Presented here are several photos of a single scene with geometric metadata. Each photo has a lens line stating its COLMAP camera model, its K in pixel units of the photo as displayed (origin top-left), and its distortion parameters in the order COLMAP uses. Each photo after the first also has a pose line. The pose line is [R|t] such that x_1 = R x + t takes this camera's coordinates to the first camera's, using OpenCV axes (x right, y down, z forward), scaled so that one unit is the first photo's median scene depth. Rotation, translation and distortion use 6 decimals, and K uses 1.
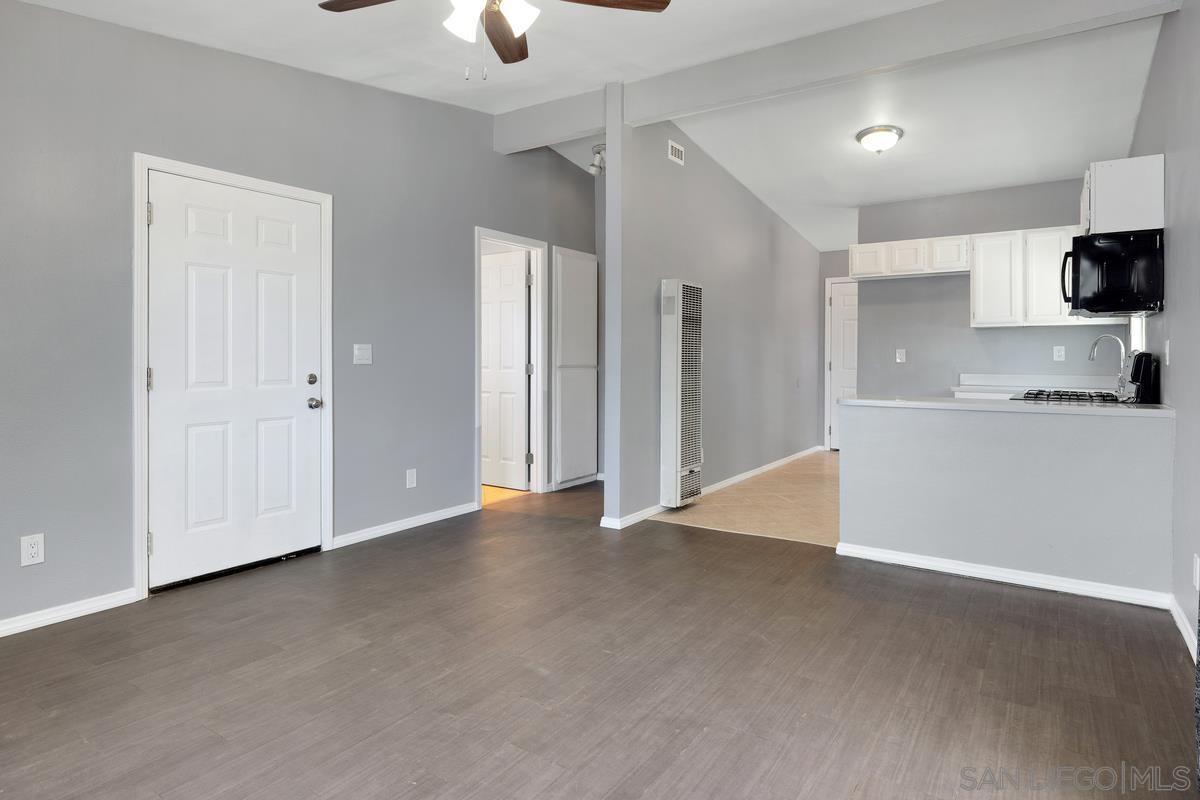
lens RADIAL K [[685.5, 0, 598.9], [0, 685.5, 363.1], [0, 0, 1]] dist [0.002760, 0.000795]
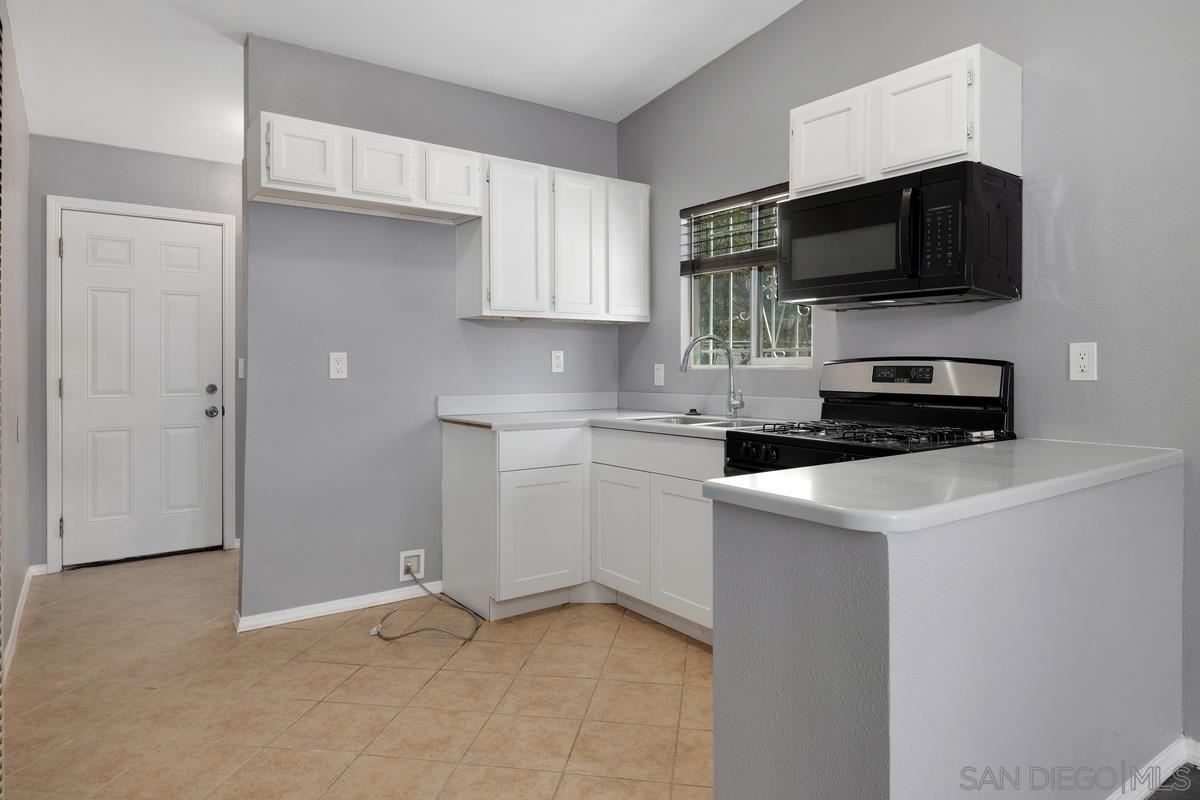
lens RADIAL K [[685.5, 0, 598.9], [0, 685.5, 363.1], [0, 0, 1]] dist [0.002760, 0.000795]
pose [[0.331152, 0.000281, 0.943577, 0.052293], [0.010207, 0.999940, -0.003880, -0.016501], [-0.943522, 0.010916, 0.331130, 1.286819]]
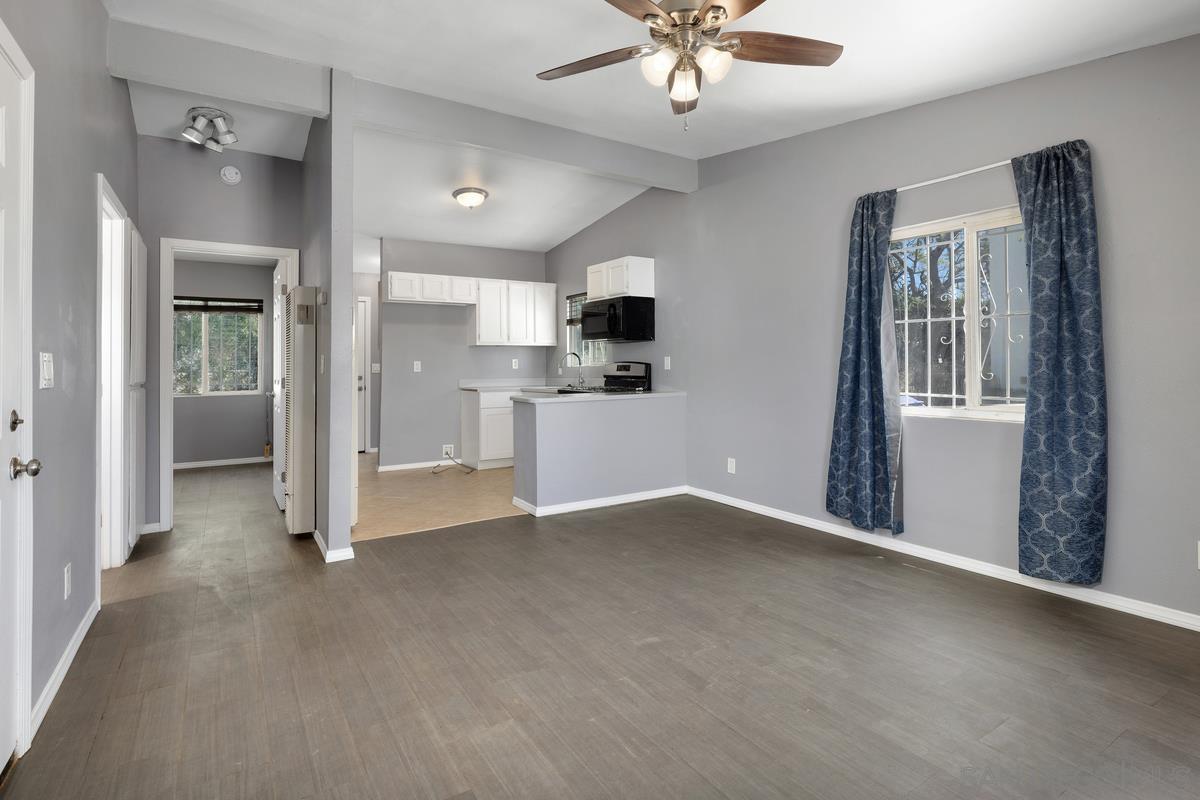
lens RADIAL K [[594.8, 0, 619.3], [0, 594.8, 352.1], [0, 0, 1]] dist [0.000697, 0.000012]
pose [[0.376544, 0.014665, 0.926283, -0.814199], [0.017913, 0.999573, -0.023107, -0.010268], [-0.926225, 0.025293, 0.376121, 0.519118]]
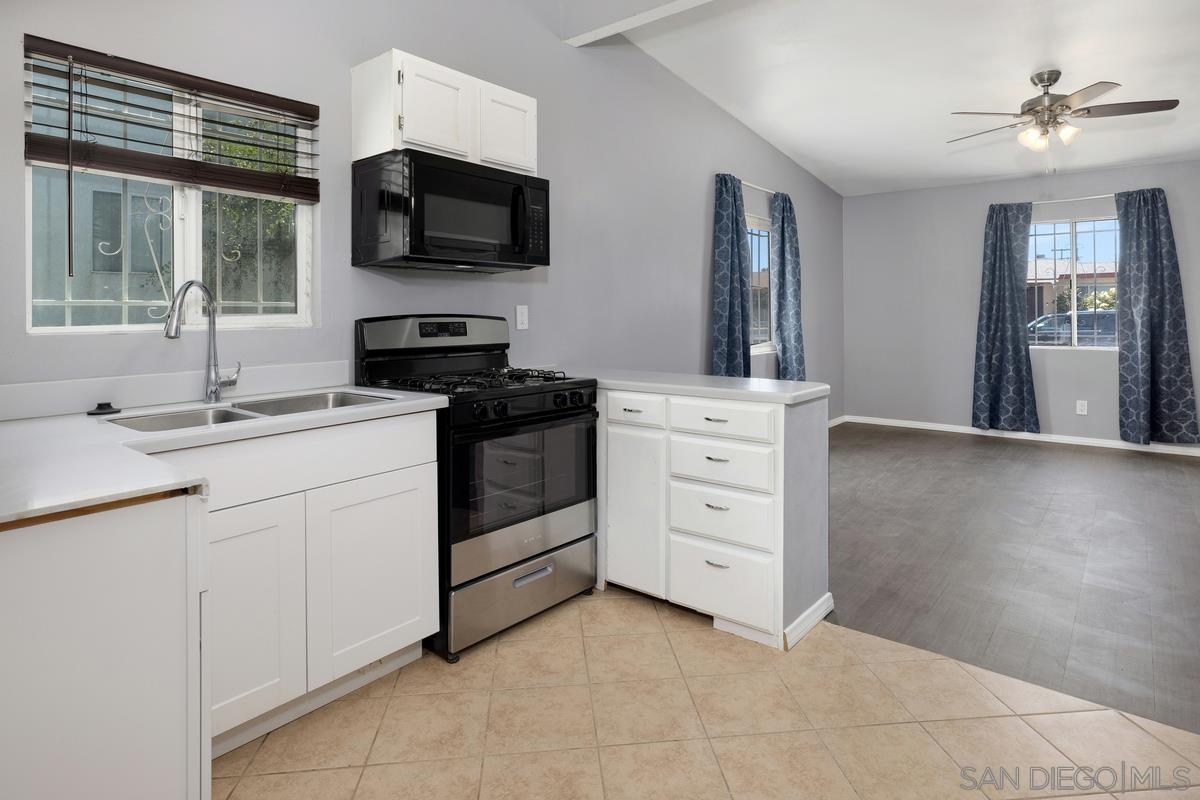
lens RADIAL K [[646.2, 0, 598.0], [0, 646.2, 308.2], [0, 0, 1]] dist [-0.004431, -0.002154]
pose [[-0.994839, 0.003681, 0.101398, 0.640053], [0.004153, 0.999981, 0.004444, -0.034684], [-0.101380, 0.004843, -0.994836, 2.073727]]
